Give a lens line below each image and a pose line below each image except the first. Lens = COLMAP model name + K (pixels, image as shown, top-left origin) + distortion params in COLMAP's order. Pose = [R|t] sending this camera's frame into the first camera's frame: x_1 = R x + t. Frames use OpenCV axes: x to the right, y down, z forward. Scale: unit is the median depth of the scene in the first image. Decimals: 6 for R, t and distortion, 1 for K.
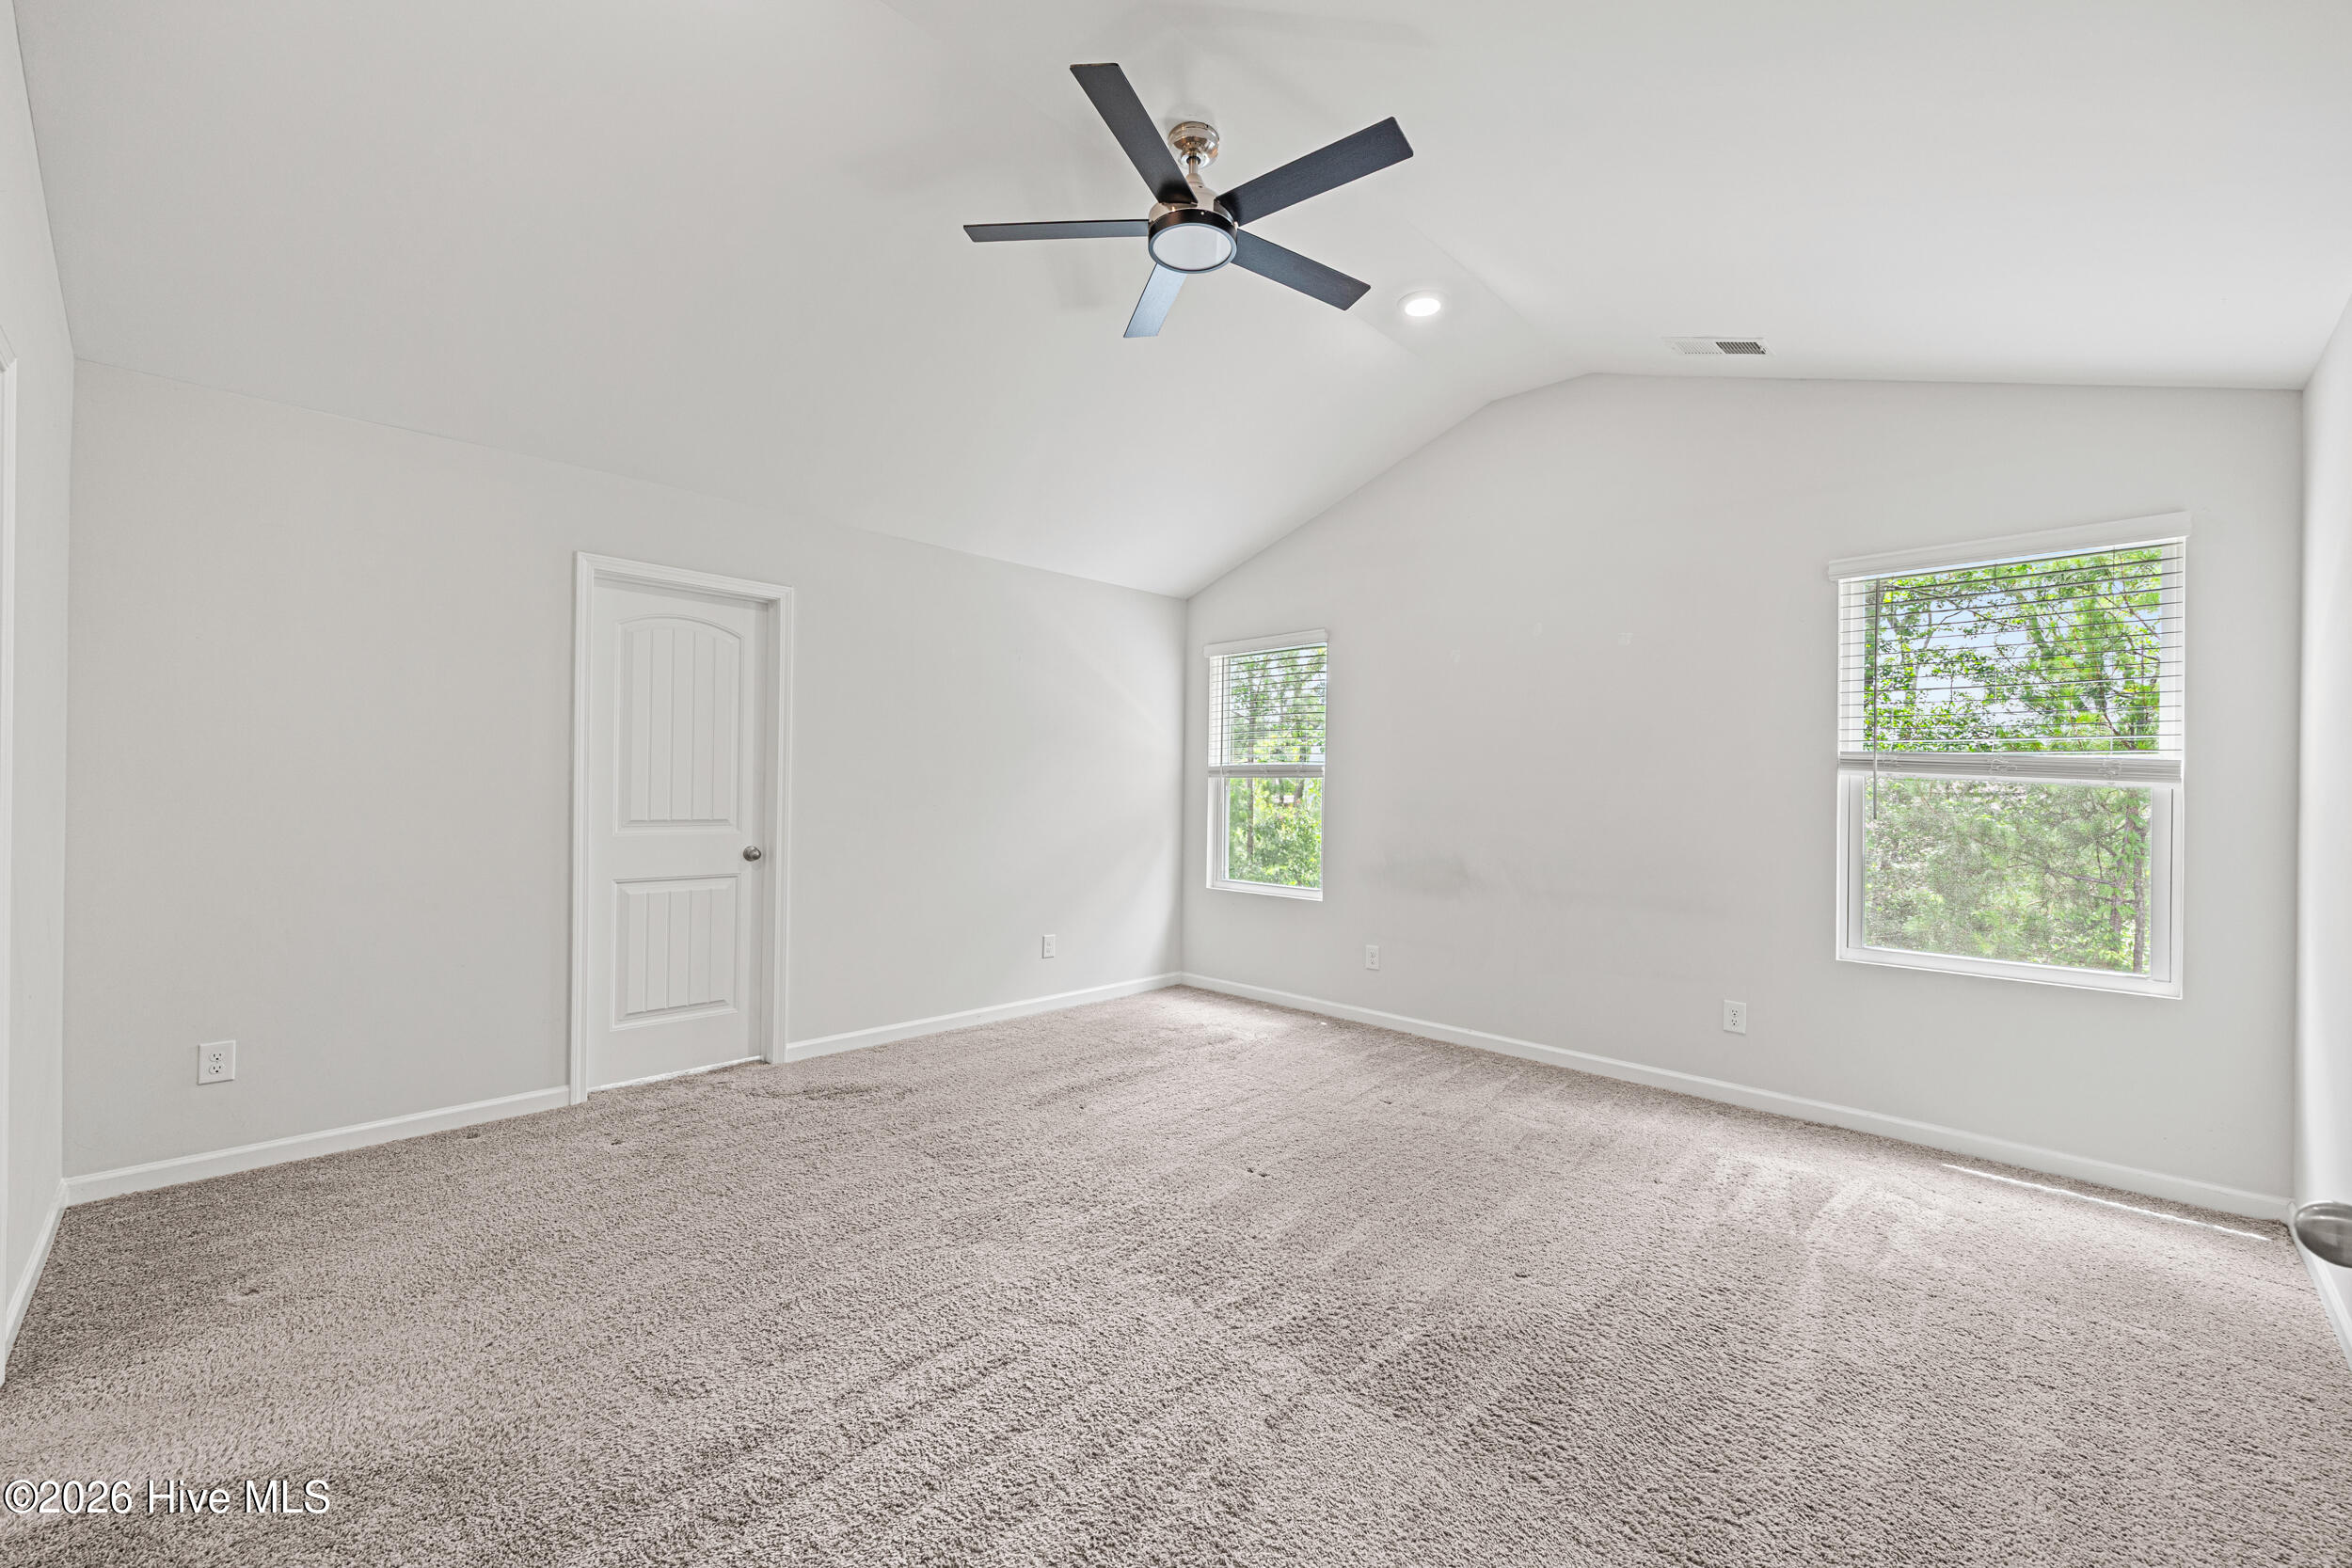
lens RADIAL K [[924.6, 0, 1166.8], [0, 924.6, 778.7], [0, 0, 1]] dist [0.002272, -0.001090]
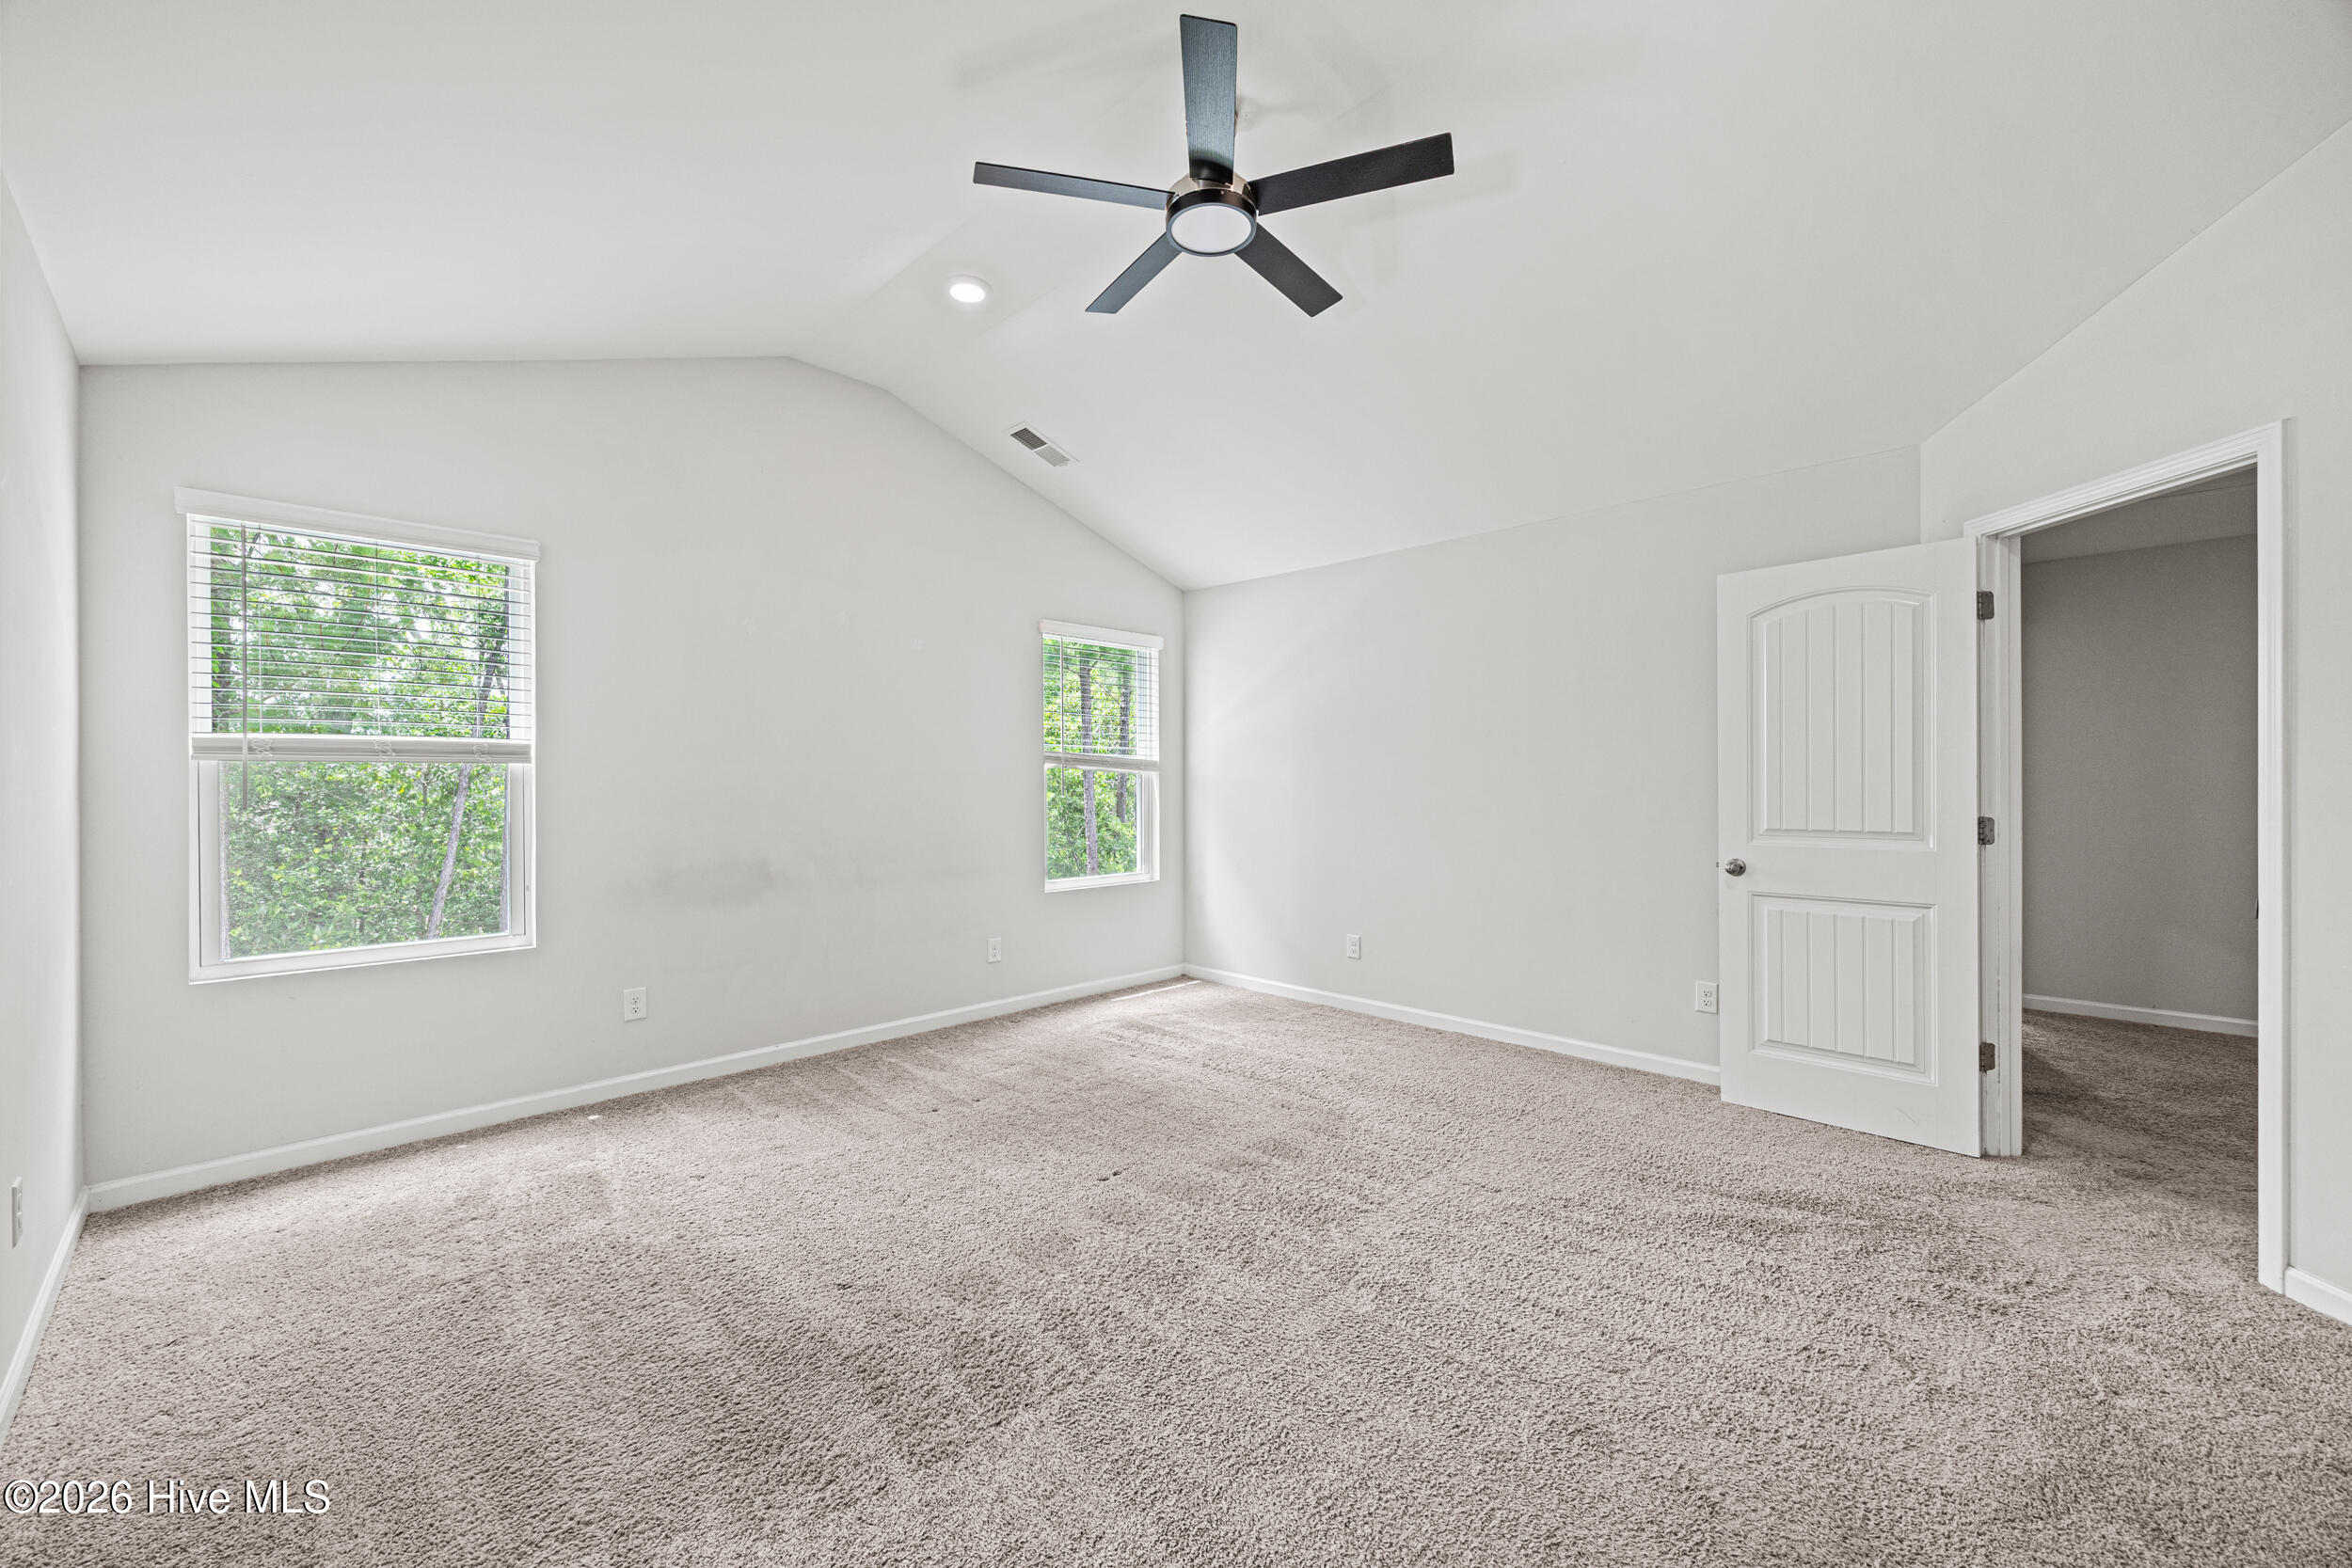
lens RADIAL K [[924.6, 0, 1177.5], [0, 924.6, 779.0], [0, 0, 1]] dist [0.002272, -0.001090]
pose [[0.000238, -0.008012, 0.999968, -0.568386], [-0.005311, 0.999954, 0.008014, 0.002855], [-0.999986, -0.005313, 0.000196, 0.610285]]
